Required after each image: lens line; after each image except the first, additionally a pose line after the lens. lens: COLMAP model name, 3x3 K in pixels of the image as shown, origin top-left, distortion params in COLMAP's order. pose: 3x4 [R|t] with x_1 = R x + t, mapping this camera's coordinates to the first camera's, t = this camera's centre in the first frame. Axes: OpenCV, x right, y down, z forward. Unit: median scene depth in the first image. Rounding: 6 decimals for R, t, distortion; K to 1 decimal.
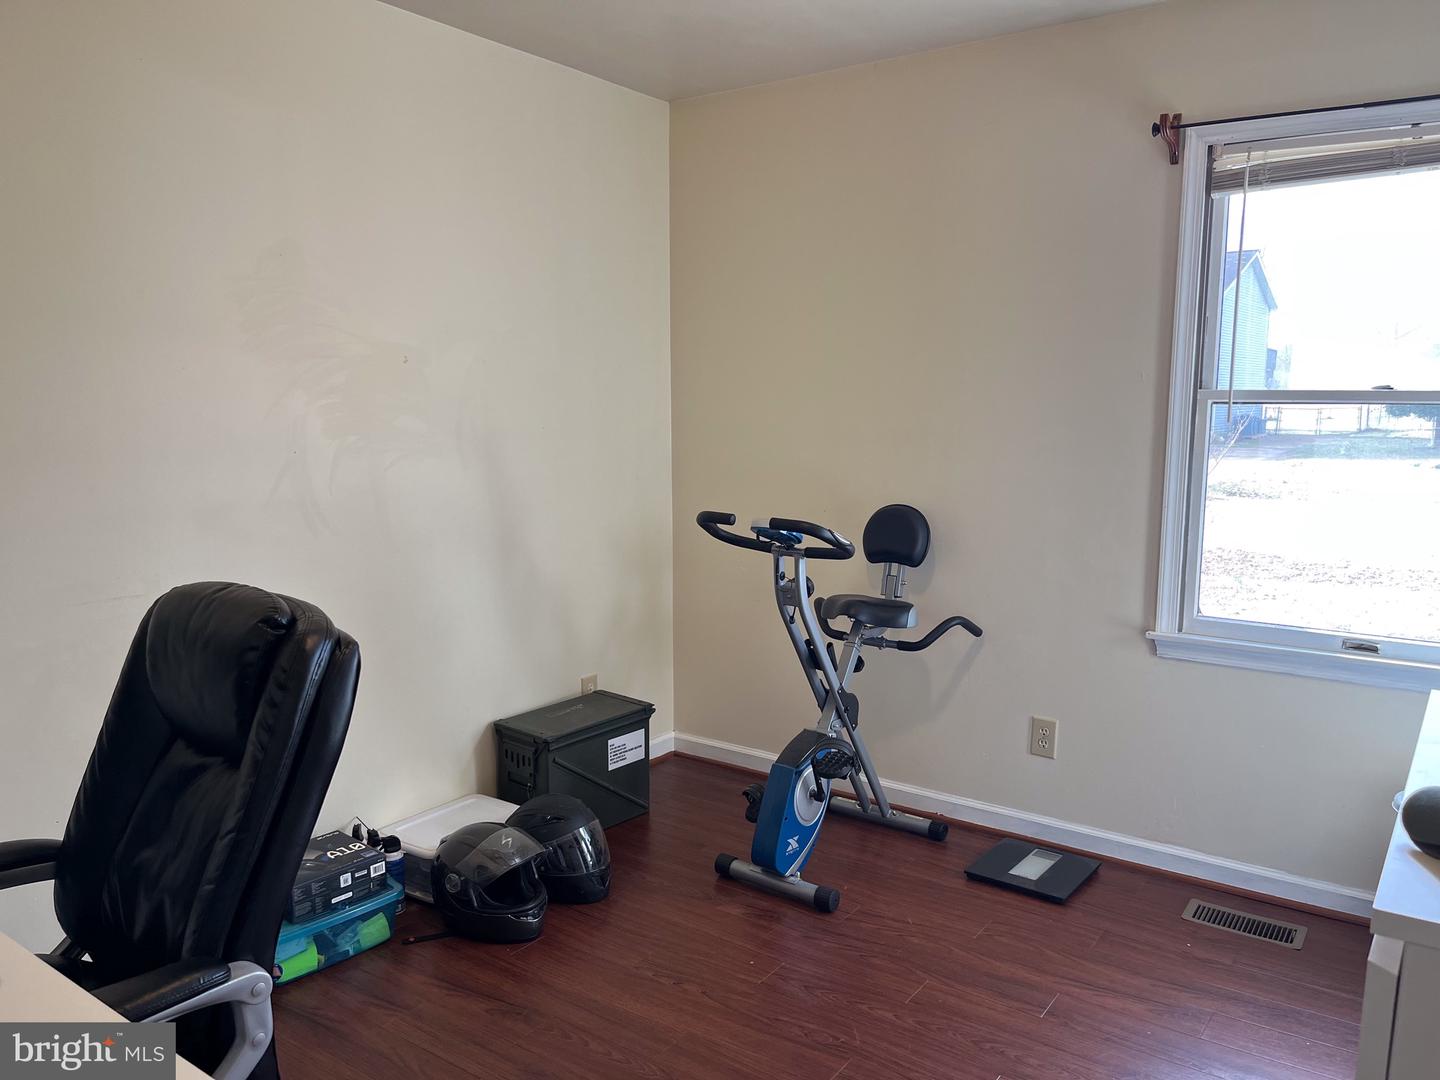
lens RADIAL K [[1088.6, 0, 723.5], [0, 1088.6, 538.7], [0, 0, 1]] dist [0.057054, -0.088713]
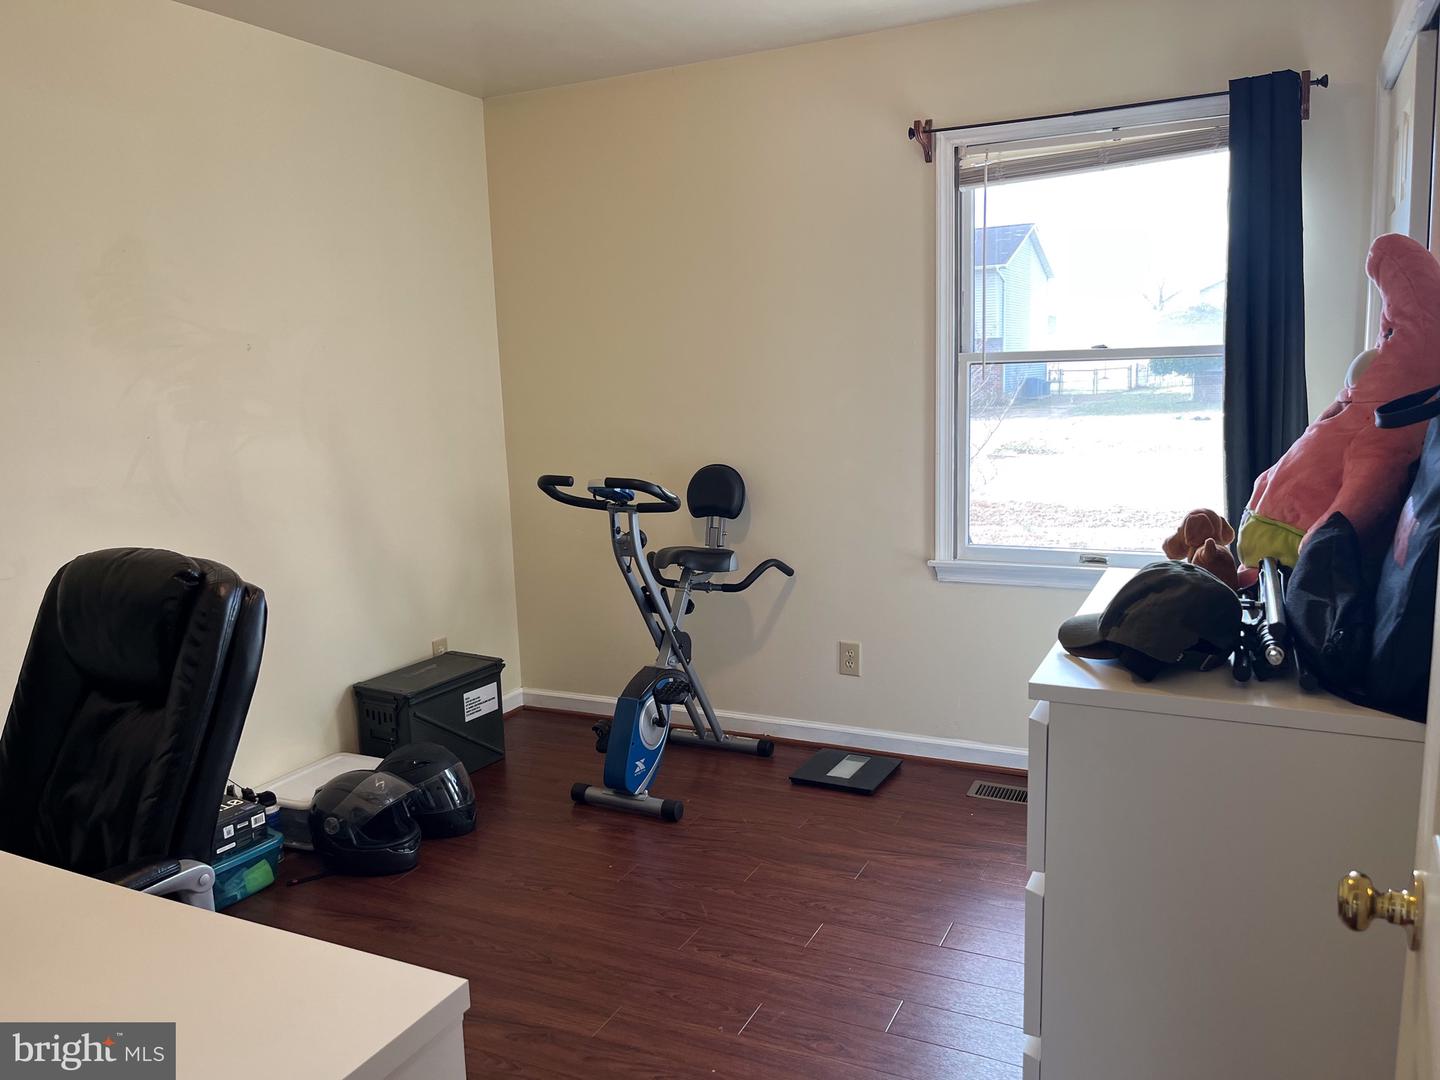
lens RADIAL K [[1088.6, 0, 728.5], [0, 1088.6, 540.1], [0, 0, 1]] dist [0.057054, -0.088713]
pose [[0.984694, -0.058458, 0.164195, -0.019019], [0.054918, 0.998152, 0.026018, 0.021690], [-0.165412, -0.016603, 0.986085, -0.130455]]
